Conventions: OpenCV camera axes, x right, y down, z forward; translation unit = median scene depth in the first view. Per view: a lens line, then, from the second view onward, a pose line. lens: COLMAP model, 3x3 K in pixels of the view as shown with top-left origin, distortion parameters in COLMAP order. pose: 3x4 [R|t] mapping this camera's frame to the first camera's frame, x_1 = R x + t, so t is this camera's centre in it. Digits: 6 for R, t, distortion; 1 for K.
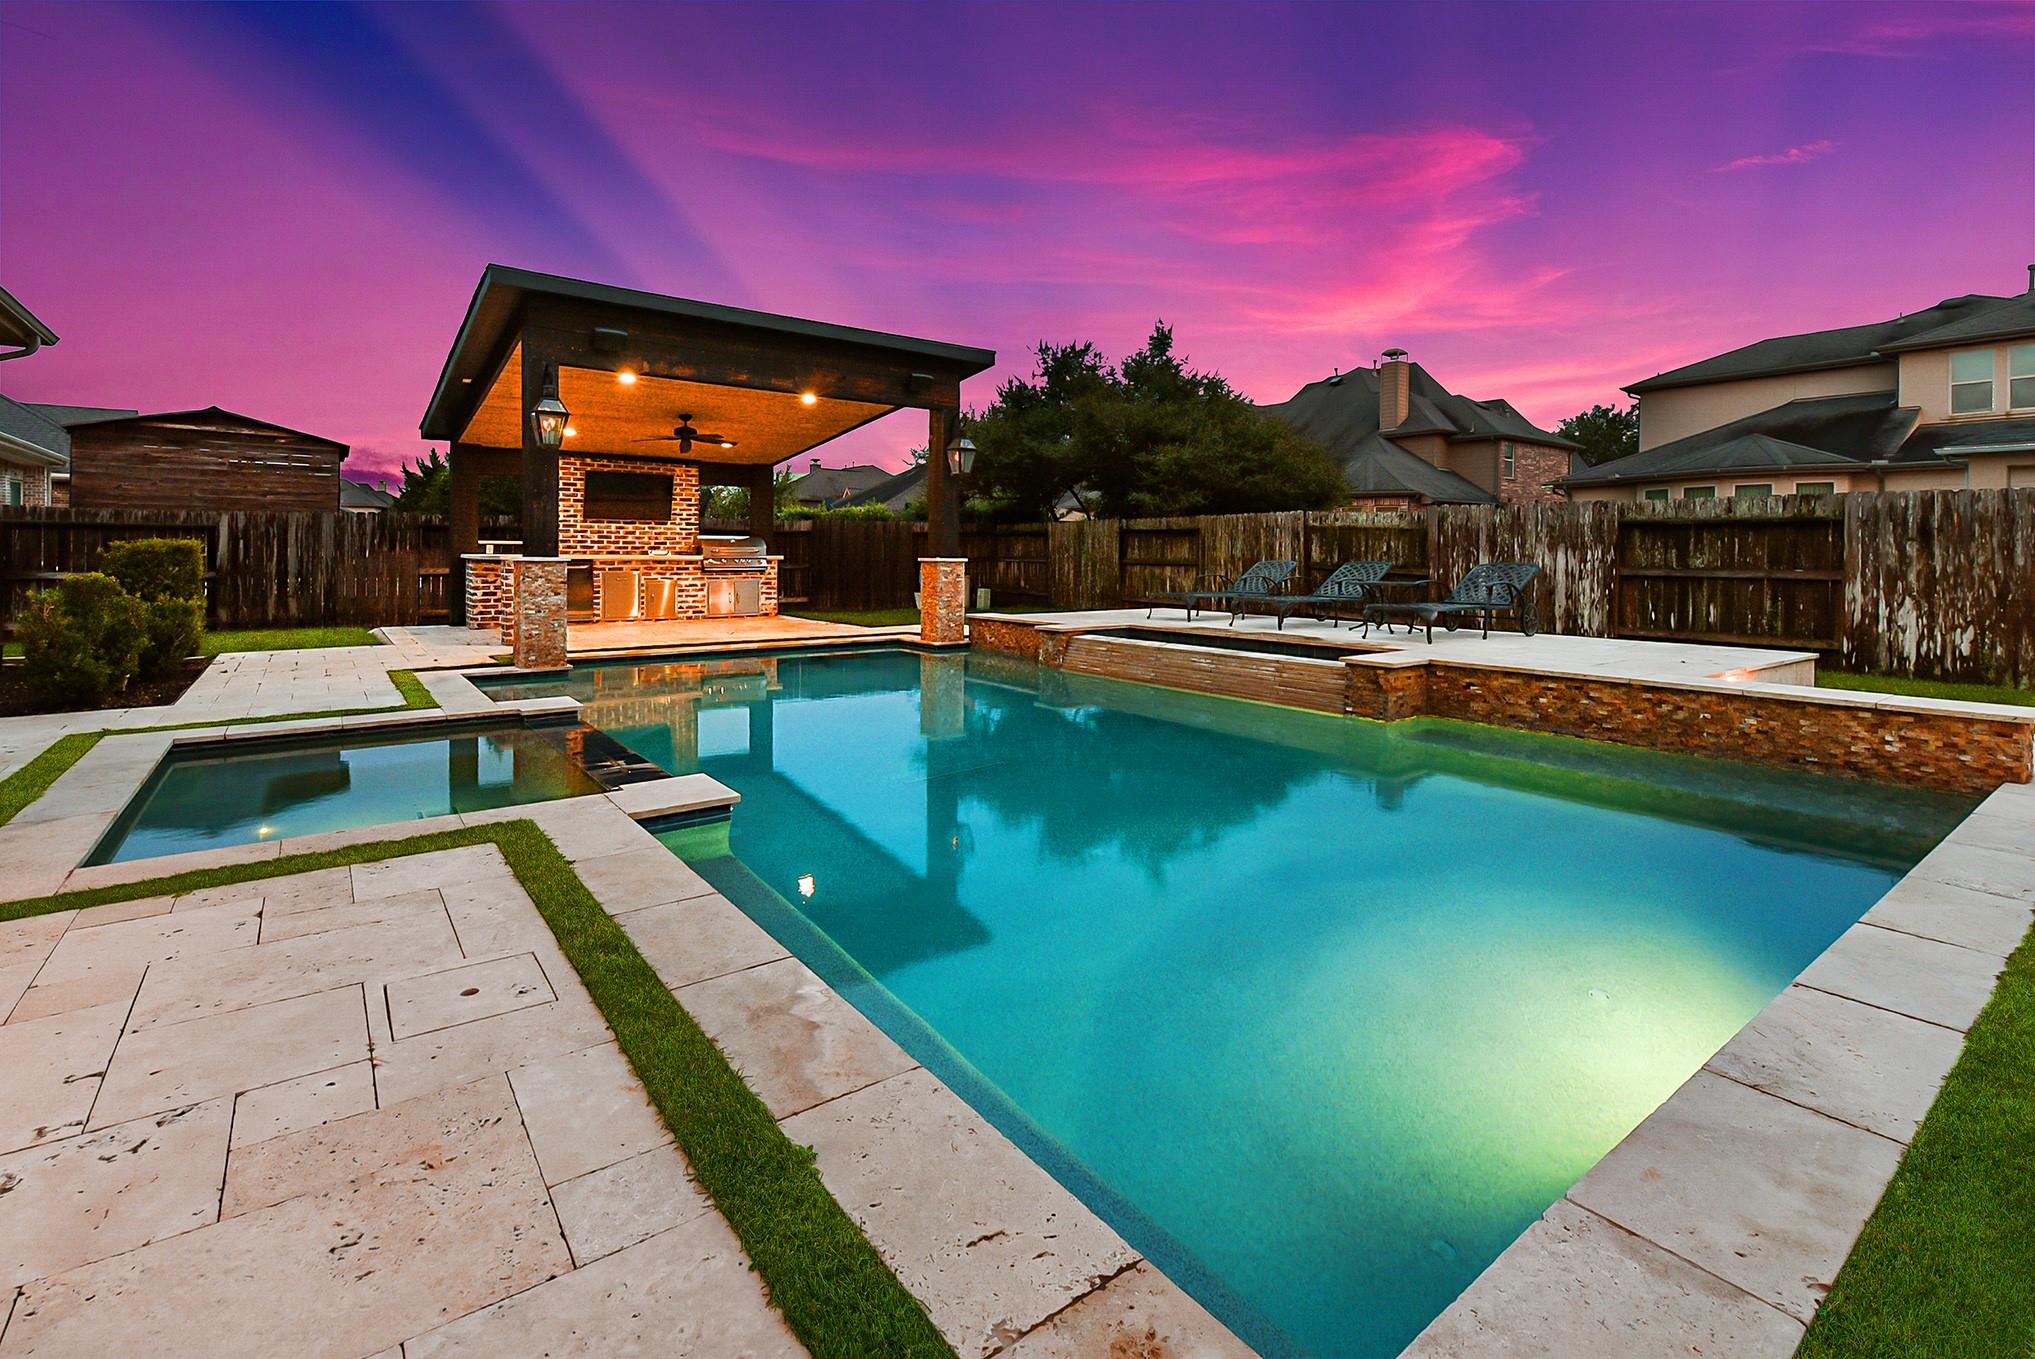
lens RADIAL K [[907.4, 0, 1017.7], [0, 907.4, 611.5], [0, 0, 1]] dist [0.021199, -0.012506]
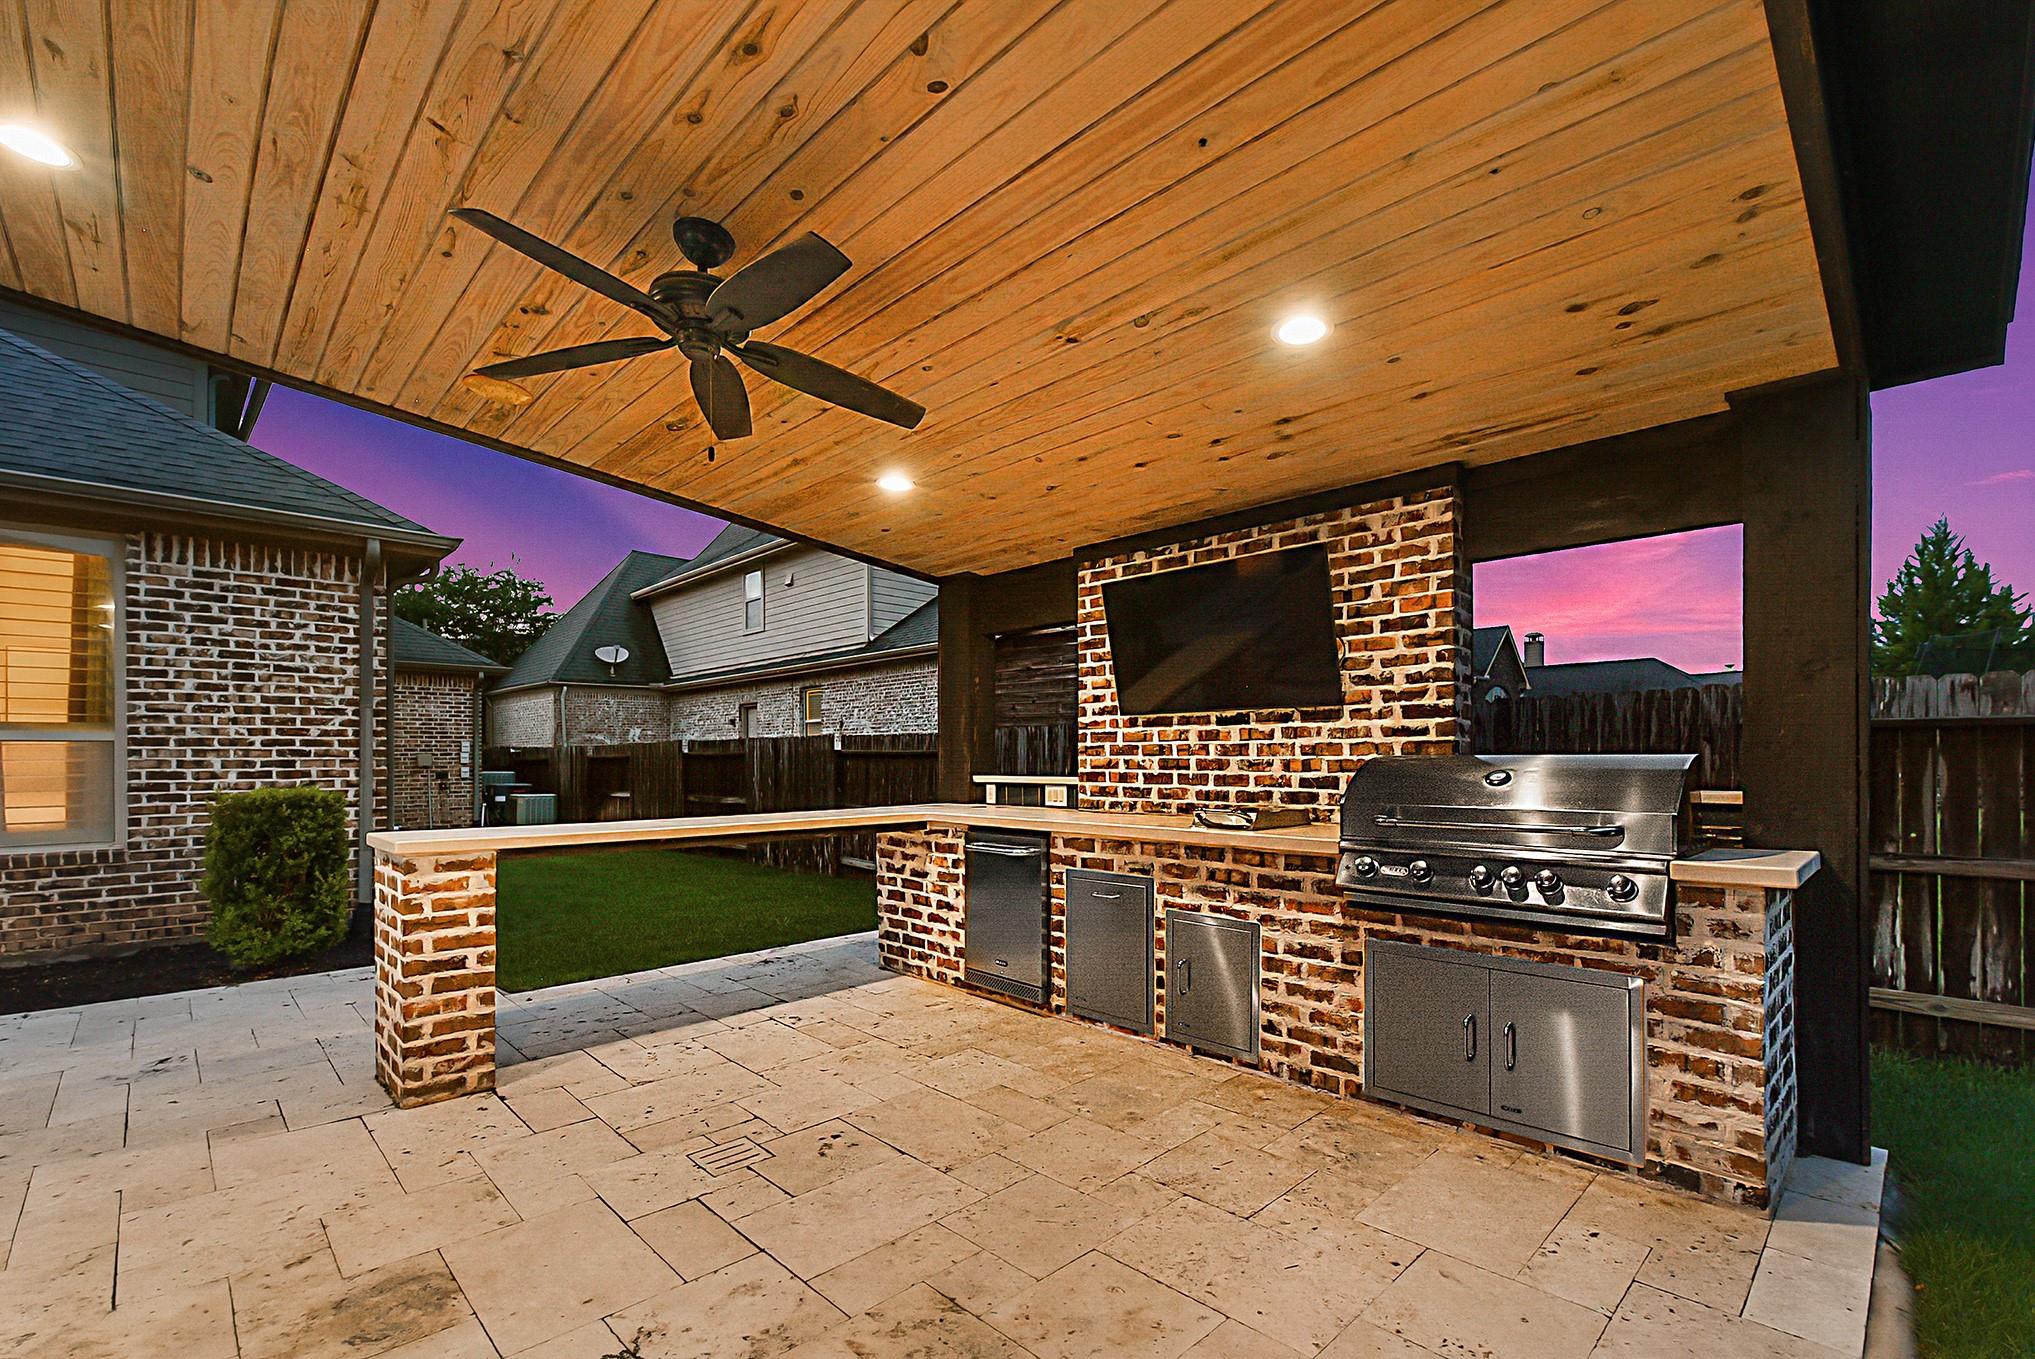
lens RADIAL K [[893.7, 0, 1019.8], [0, 893.7, 755.1], [0, 0, 1]] dist [0.017960, -0.011795]
pose [[0.115566, -0.008527, -0.993263, -0.119215], [-0.057286, 0.998242, -0.015235, -0.077079], [0.991647, 0.058660, 0.114874, 0.906065]]
